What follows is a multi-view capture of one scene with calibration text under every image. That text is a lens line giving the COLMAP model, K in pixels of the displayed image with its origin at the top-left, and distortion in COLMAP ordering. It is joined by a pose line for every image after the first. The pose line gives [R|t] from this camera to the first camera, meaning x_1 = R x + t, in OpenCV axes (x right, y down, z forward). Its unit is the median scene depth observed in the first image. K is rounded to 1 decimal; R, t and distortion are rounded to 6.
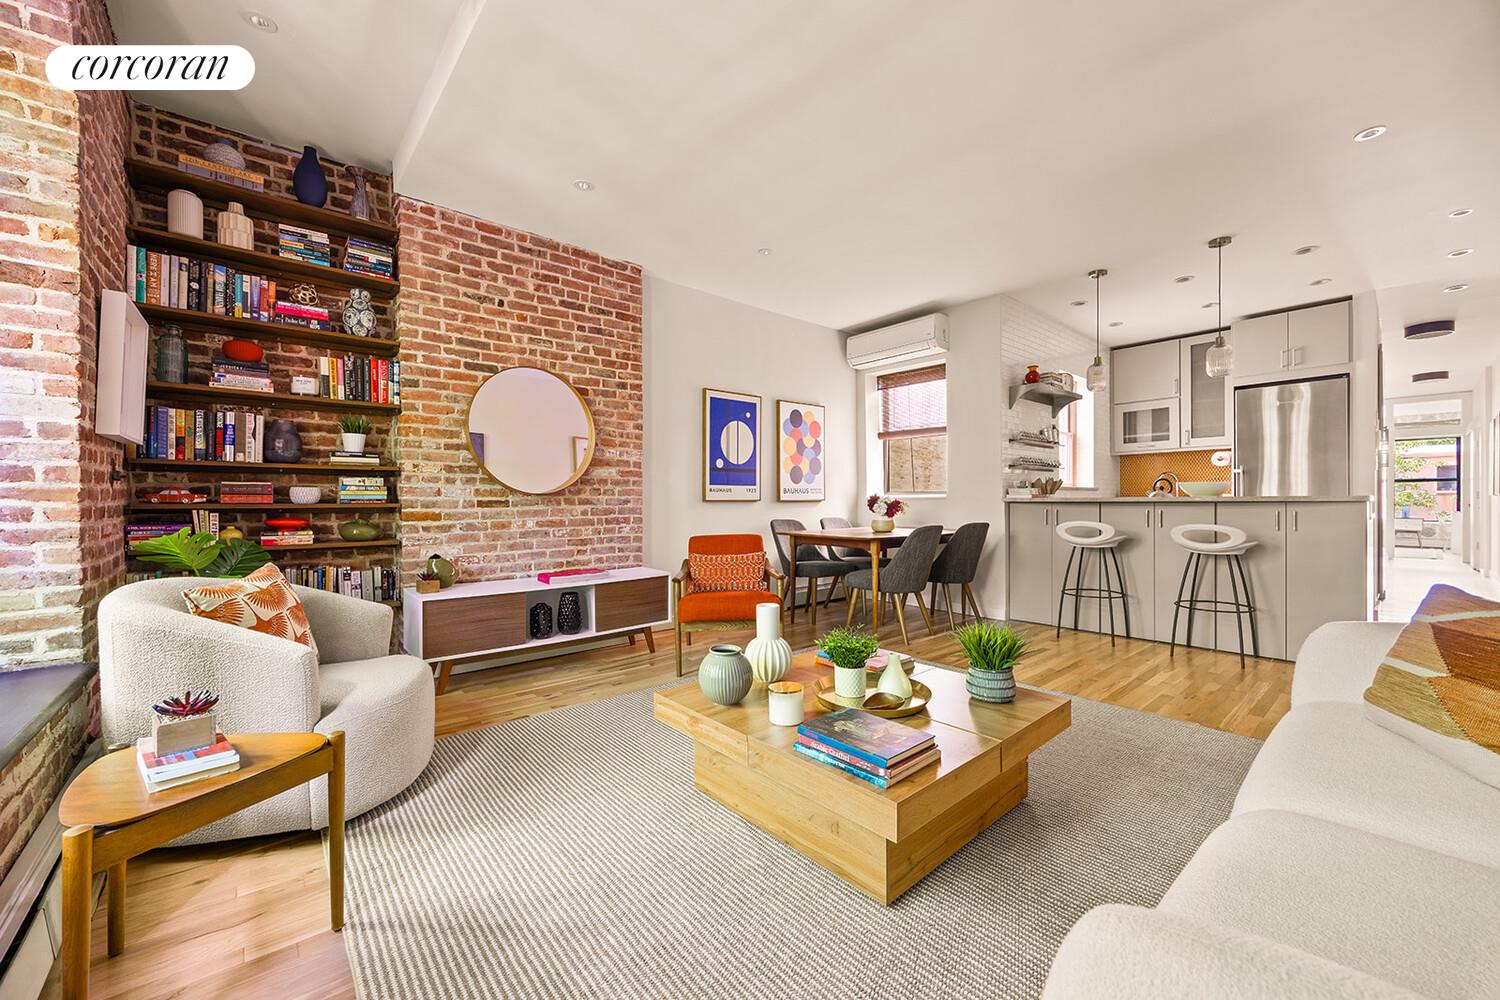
lens RADIAL K [[591.3, 0, 739.3], [0, 591.3, 503.1], [0, 0, 1]] dist [-0.001537, -0.000931]
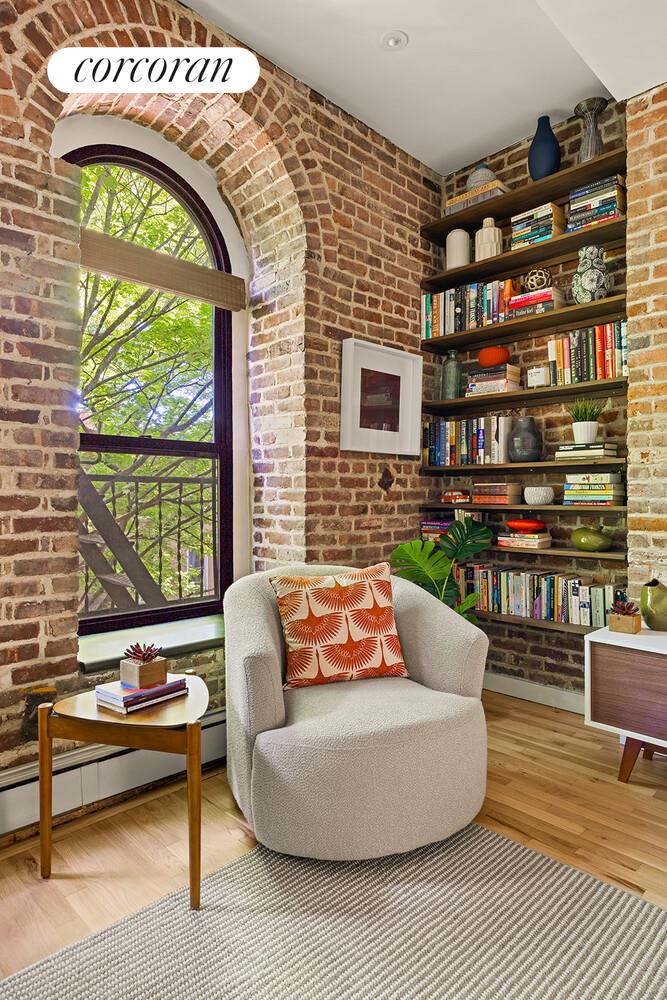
lens RADIAL K [[581.2, 0, 343.5], [0, 581.2, 500.0], [0, 0, 1]] dist [-0.010645, 0.002243]
pose [[0.093609, 0.004817, -0.995597, 0.114528], [-0.007874, 0.999961, 0.004098, -0.006457], [0.995578, 0.007456, 0.093643, 0.489100]]
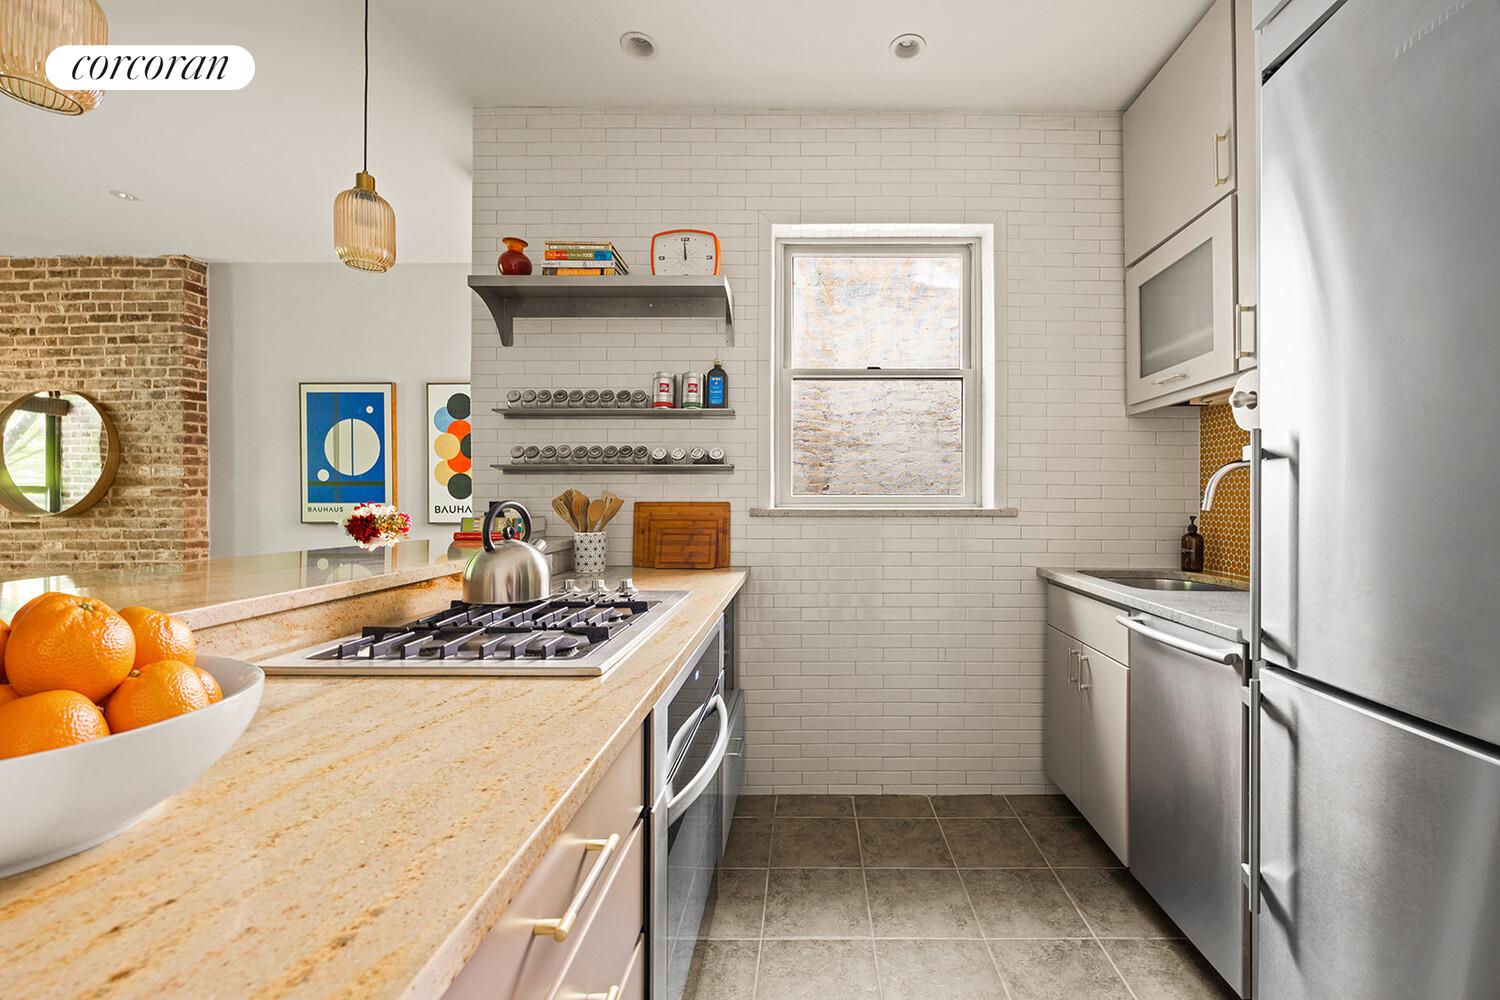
lens RADIAL K [[591.3, 0, 812.2], [0, 591.3, 496.2], [0, 0, 1]] dist [-0.001537, -0.000931]
pose [[0.757857, 0.004921, -0.652402, 1.235967], [-0.005840, 0.999983, 0.000759, -0.055679], [0.652394, 0.003234, 0.757873, 1.053151]]
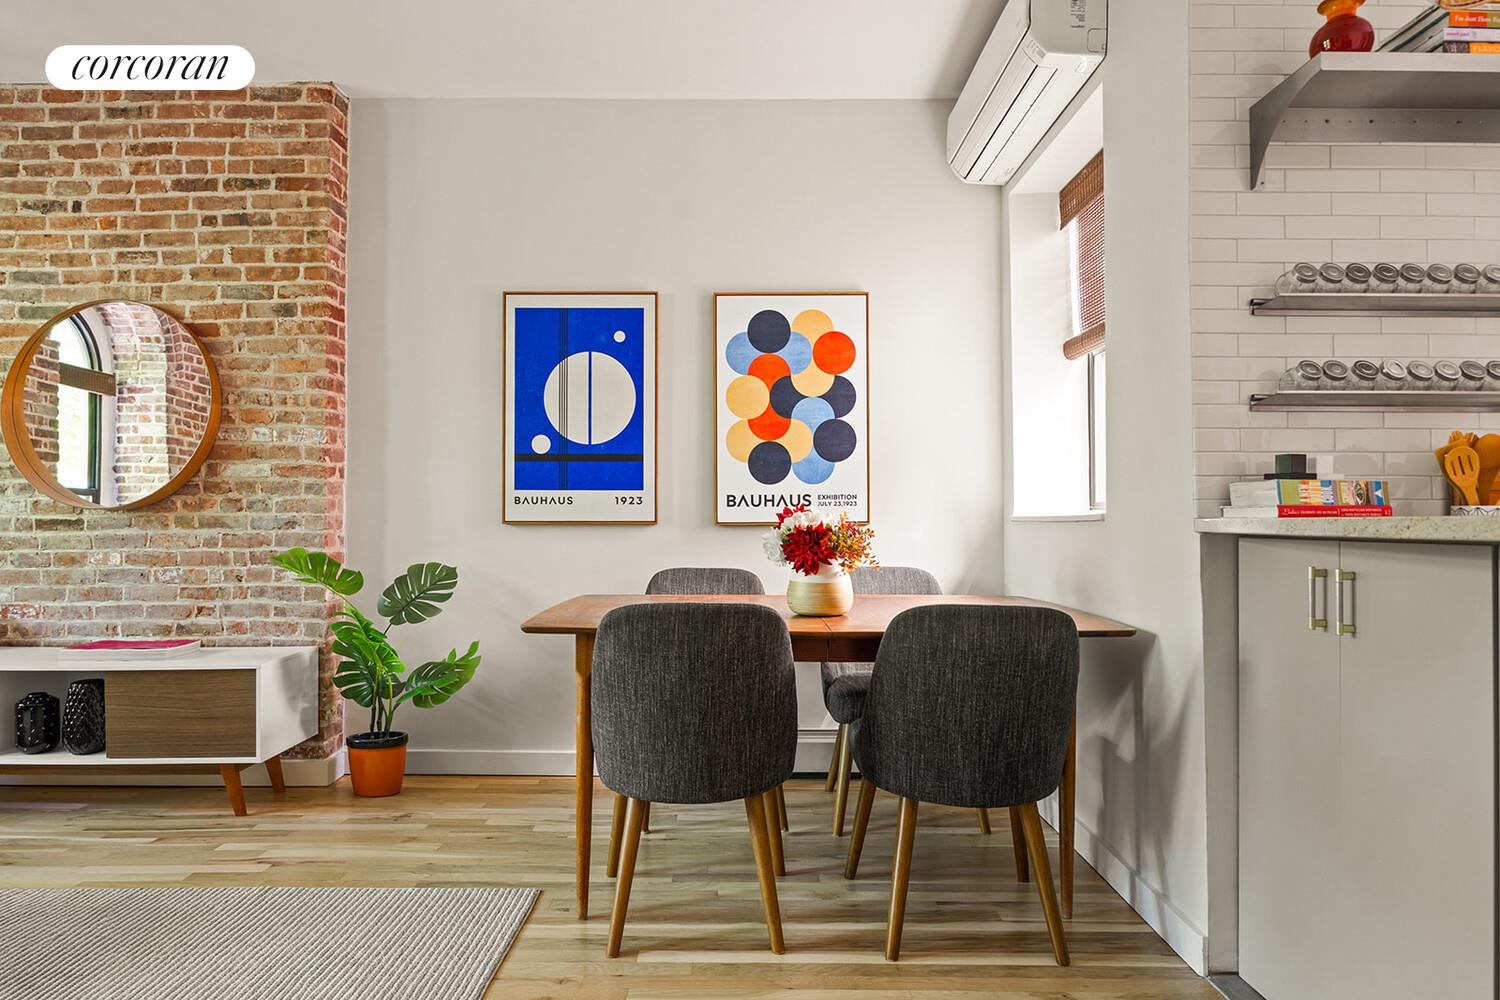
lens RADIAL K [[906.8, 0, 742.0], [0, 906.8, 510.8], [0, 0, 1]] dist [-0.009875, -0.000092]
pose [[0.756657, -0.003734, -0.653801, 0.720930], [-0.008614, 0.999840, -0.015680, -0.004567], [0.653755, 0.017497, 0.756504, 0.703391]]
